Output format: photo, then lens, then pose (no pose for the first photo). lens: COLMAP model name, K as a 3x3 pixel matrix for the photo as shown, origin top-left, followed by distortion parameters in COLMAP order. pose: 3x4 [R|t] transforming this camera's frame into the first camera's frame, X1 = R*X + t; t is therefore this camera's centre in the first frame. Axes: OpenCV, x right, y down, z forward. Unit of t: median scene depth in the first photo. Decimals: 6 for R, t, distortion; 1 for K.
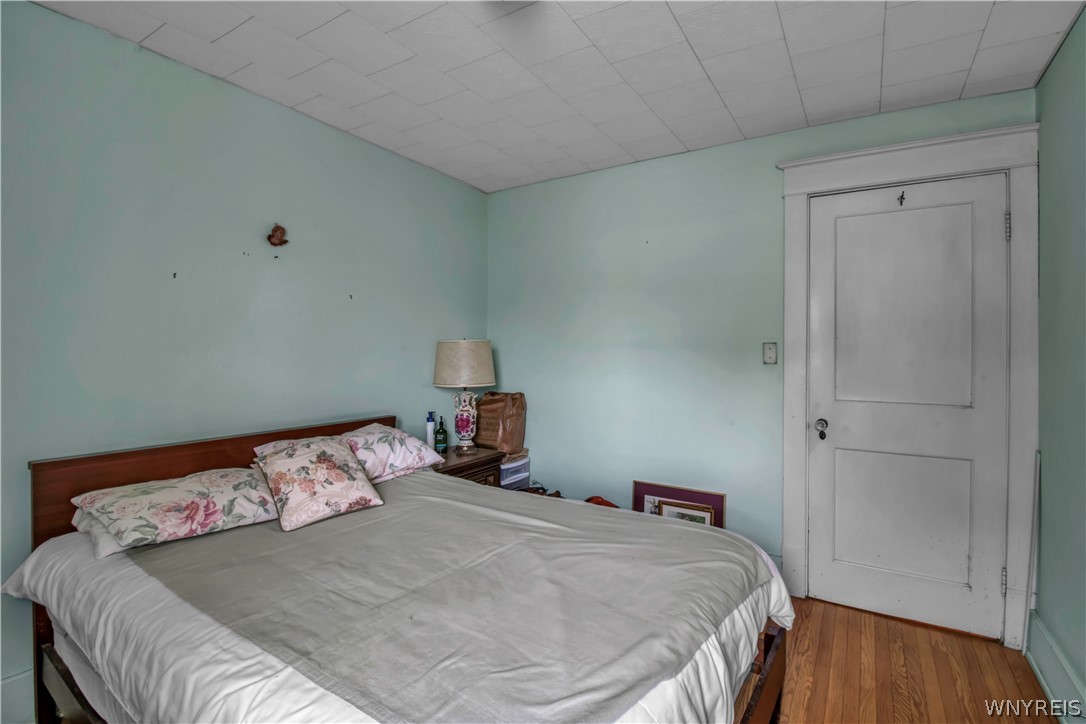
lens RADIAL K [[510.5, 0, 547.5], [0, 510.5, 346.6], [0, 0, 1]] dist [-0.002403, -0.000387]
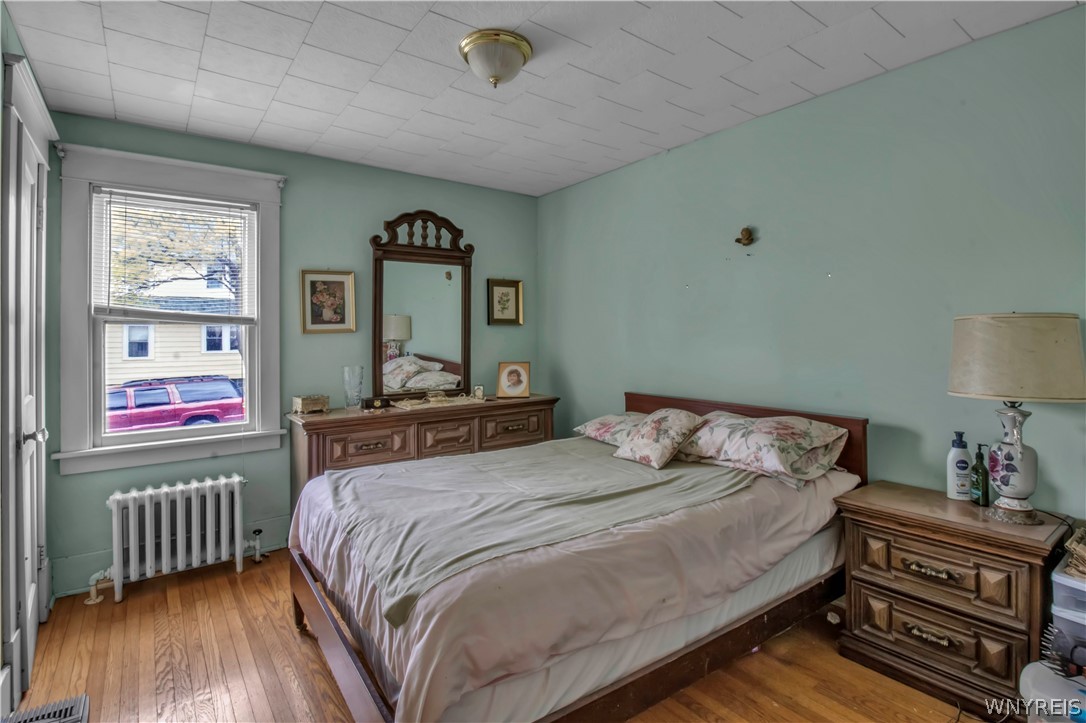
lens RADIAL K [[510.5, 0, 547.5], [0, 510.5, 346.1], [0, 0, 1]] dist [-0.002403, -0.000387]
pose [[-0.337708, 0.009967, -0.941198, 0.722749], [0.005769, 0.999947, 0.008519, 0.017636], [0.941233, -0.002553, -0.337748, 0.990876]]
